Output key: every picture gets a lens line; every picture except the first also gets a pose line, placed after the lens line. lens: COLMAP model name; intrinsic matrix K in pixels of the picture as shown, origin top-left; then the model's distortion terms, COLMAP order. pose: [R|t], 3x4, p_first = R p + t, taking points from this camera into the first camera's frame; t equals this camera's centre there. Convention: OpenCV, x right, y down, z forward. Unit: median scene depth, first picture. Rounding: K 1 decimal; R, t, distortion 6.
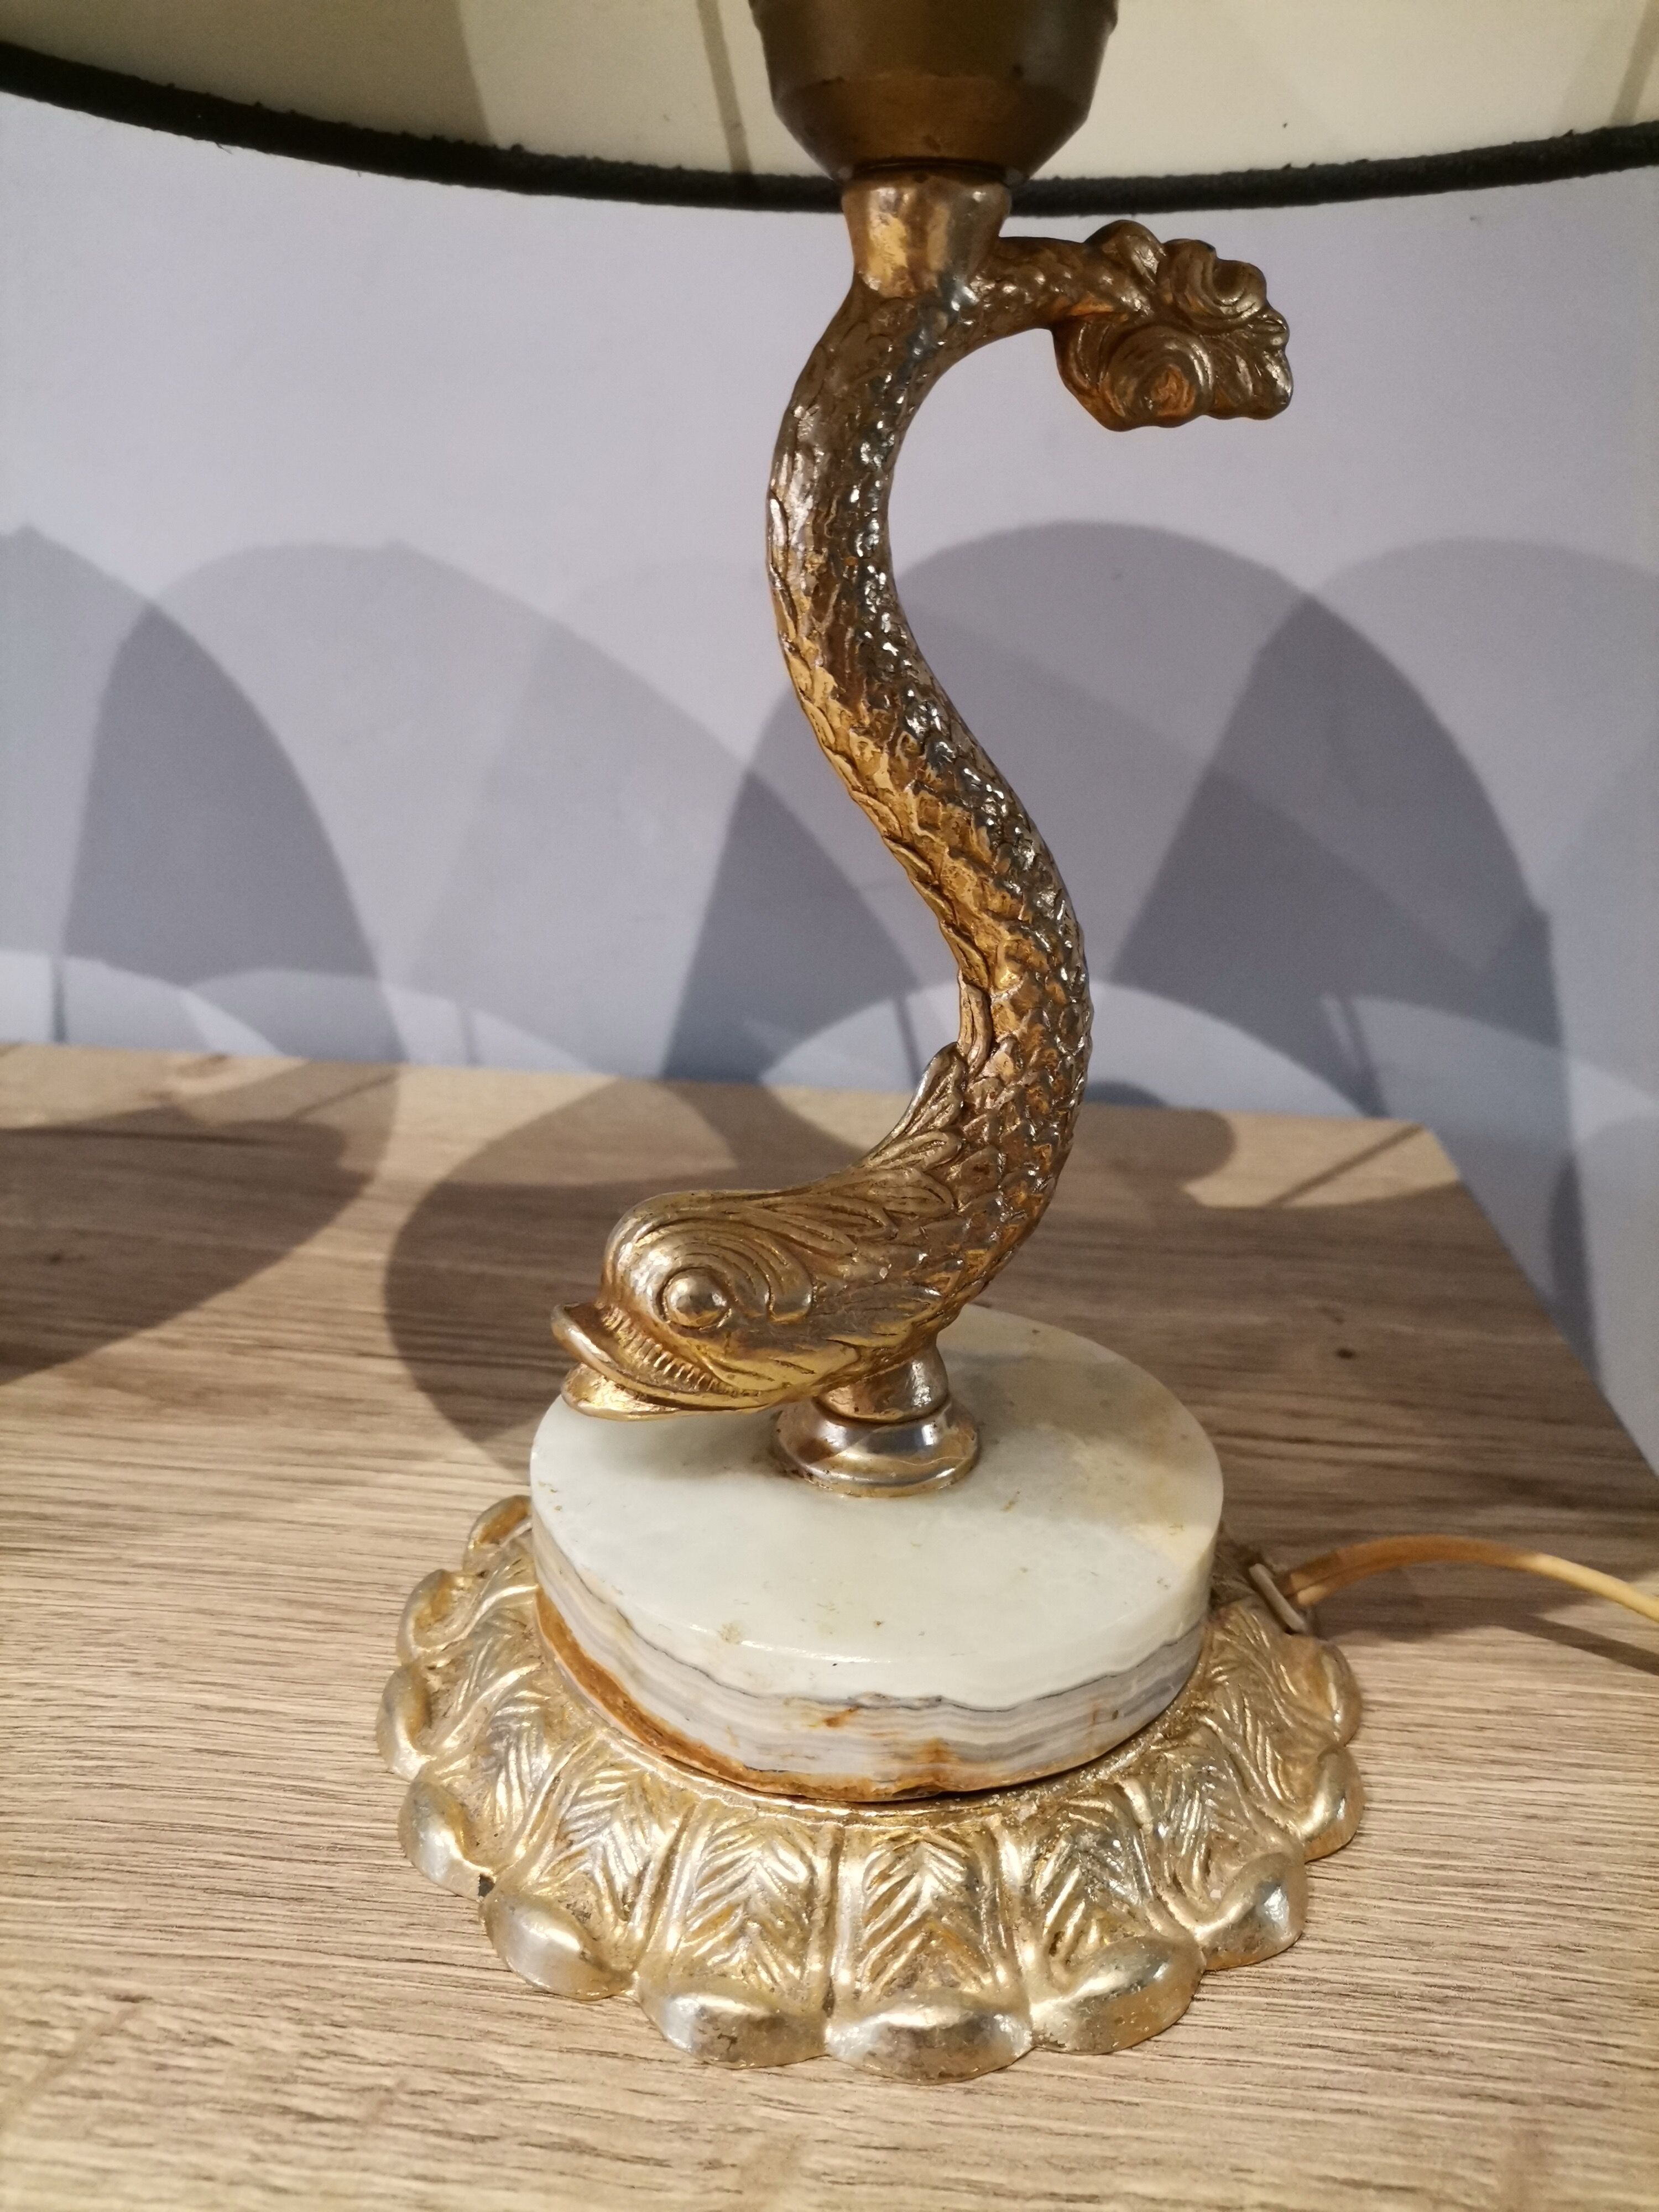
lens RADIAL K [[1682.8, 0, 844.5], [0, 1682.8, 1117.7], [0, 0, 1]] dist [0.002100, 0.011200]
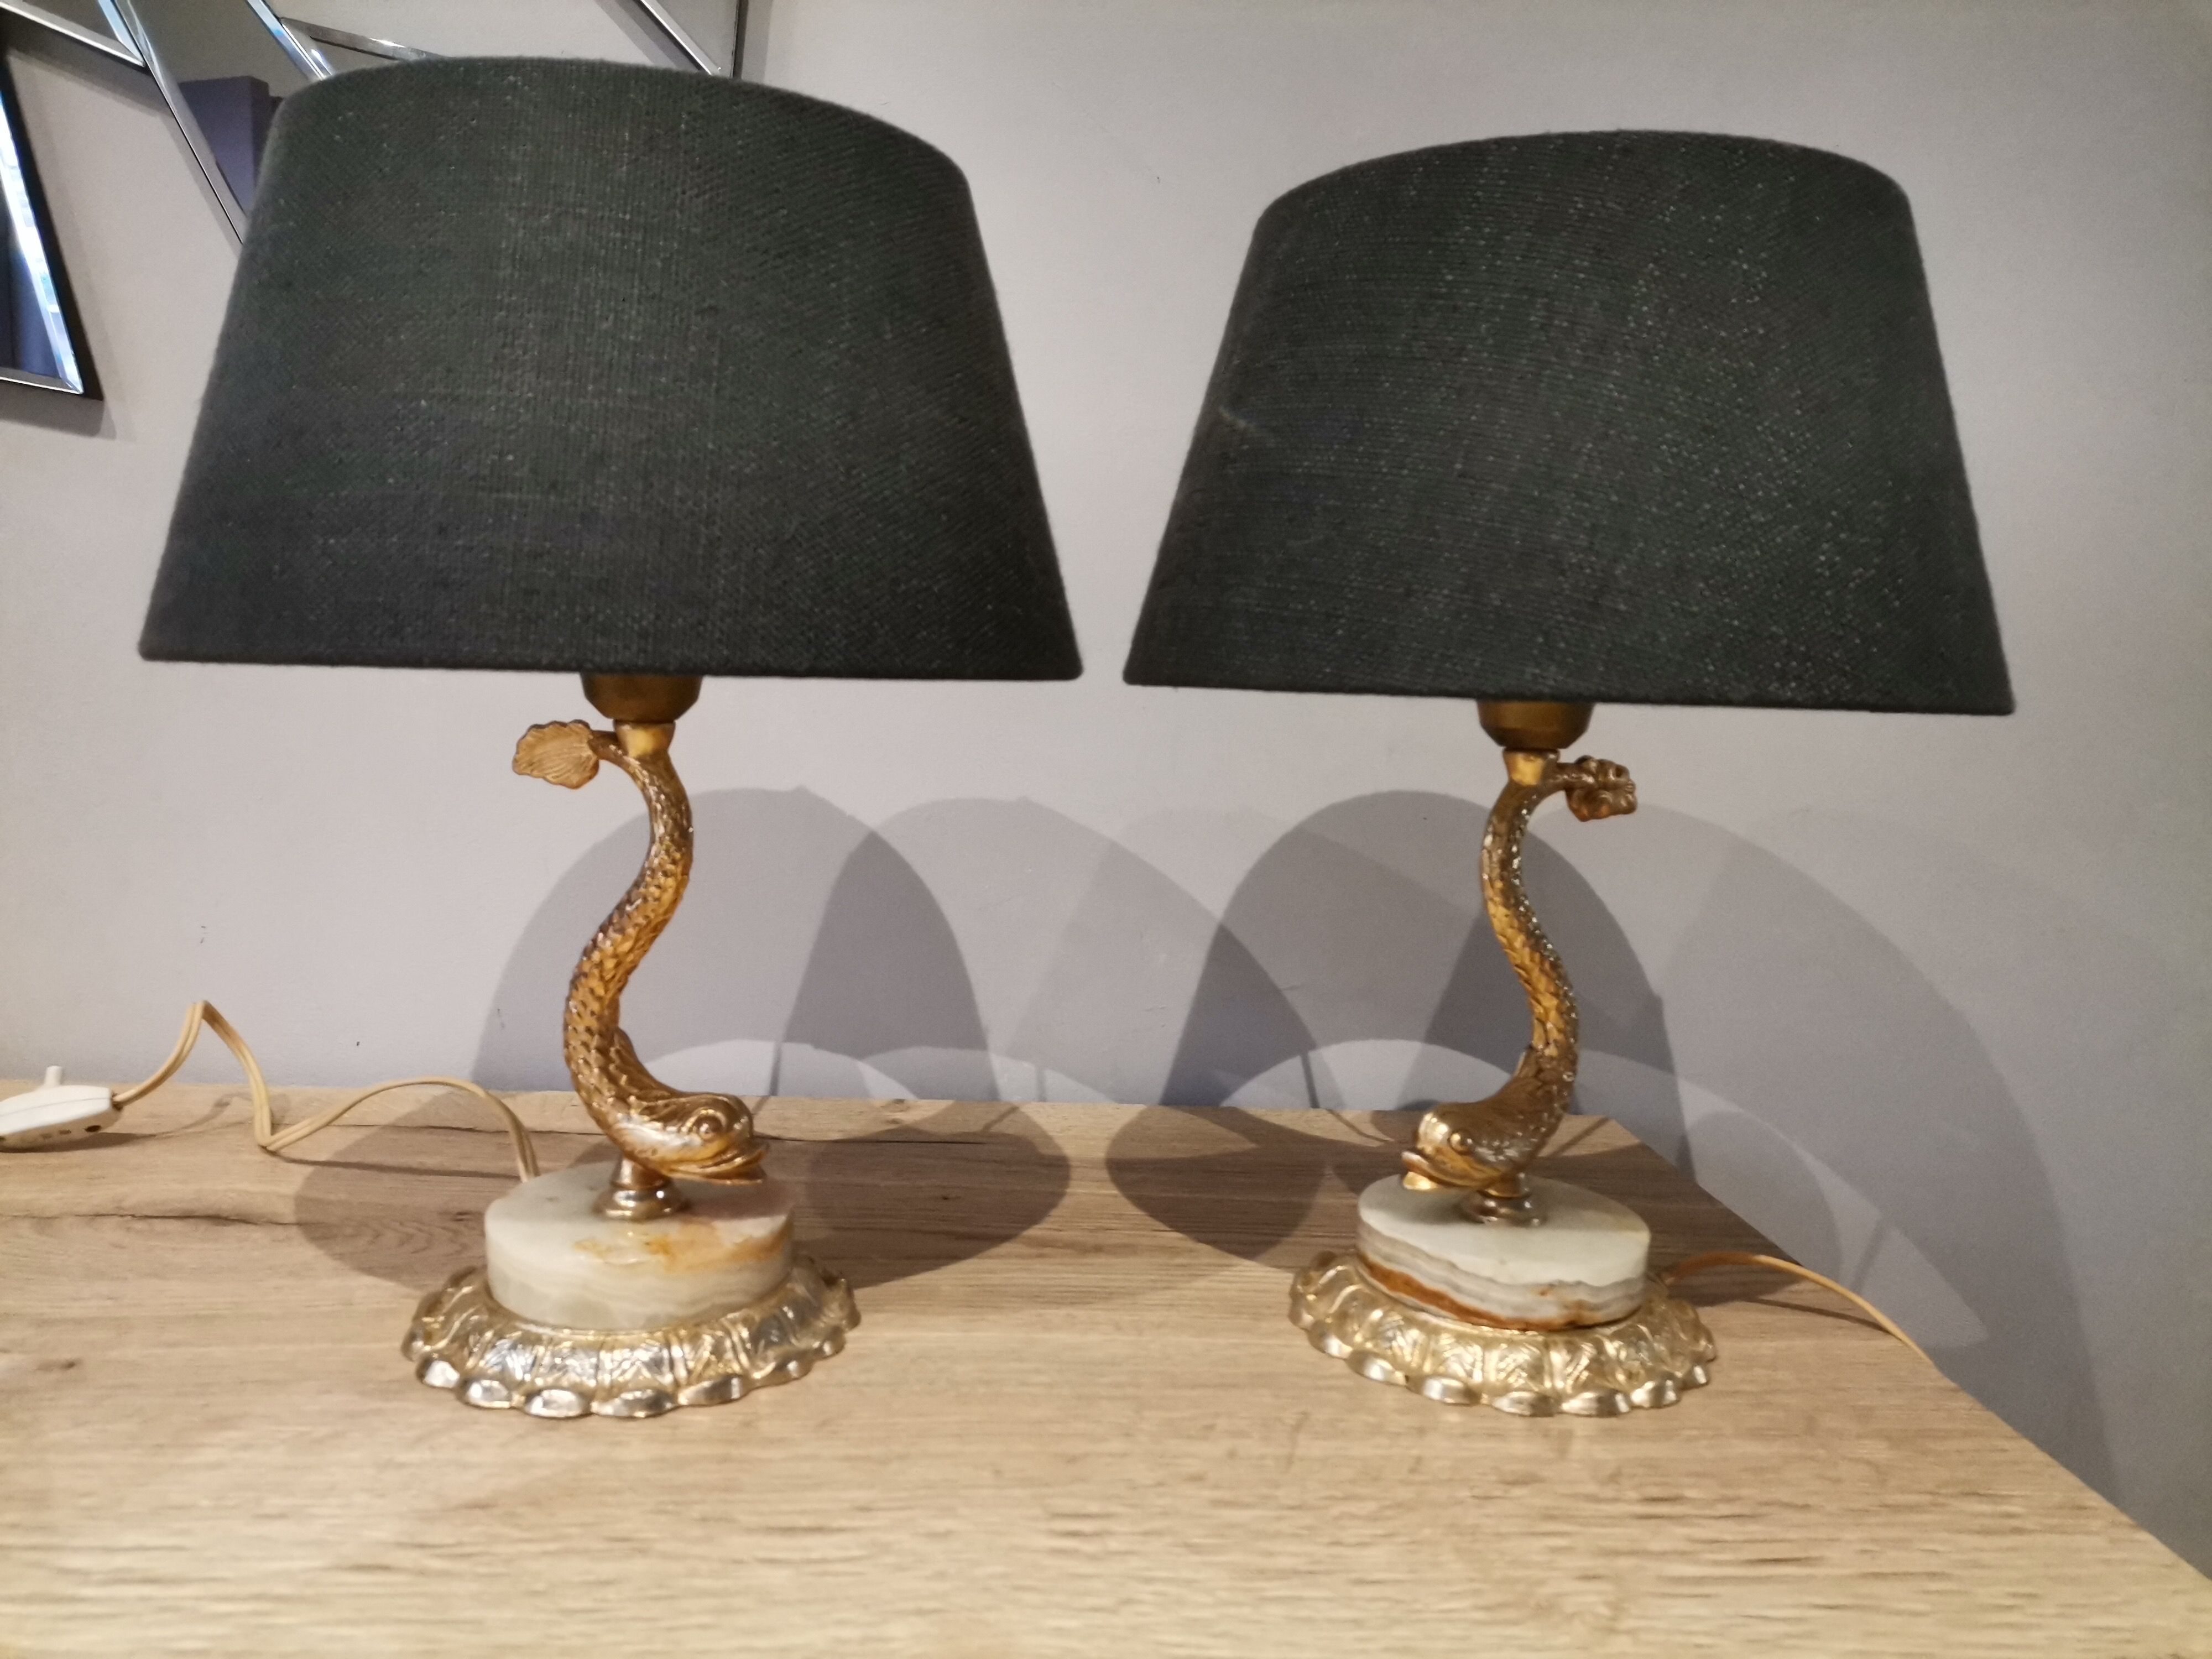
lens RADIAL K [[1682.8, 0, 1098.5], [0, 1682.8, 830.9], [0, 0, 1]] dist [0.002100, 0.011200]
pose [[0.985674, -0.000299, 0.168661, -1.058149], [0.039681, 0.972340, -0.230175, 0.212754], [-0.163927, 0.233570, 0.958422, -1.483972]]
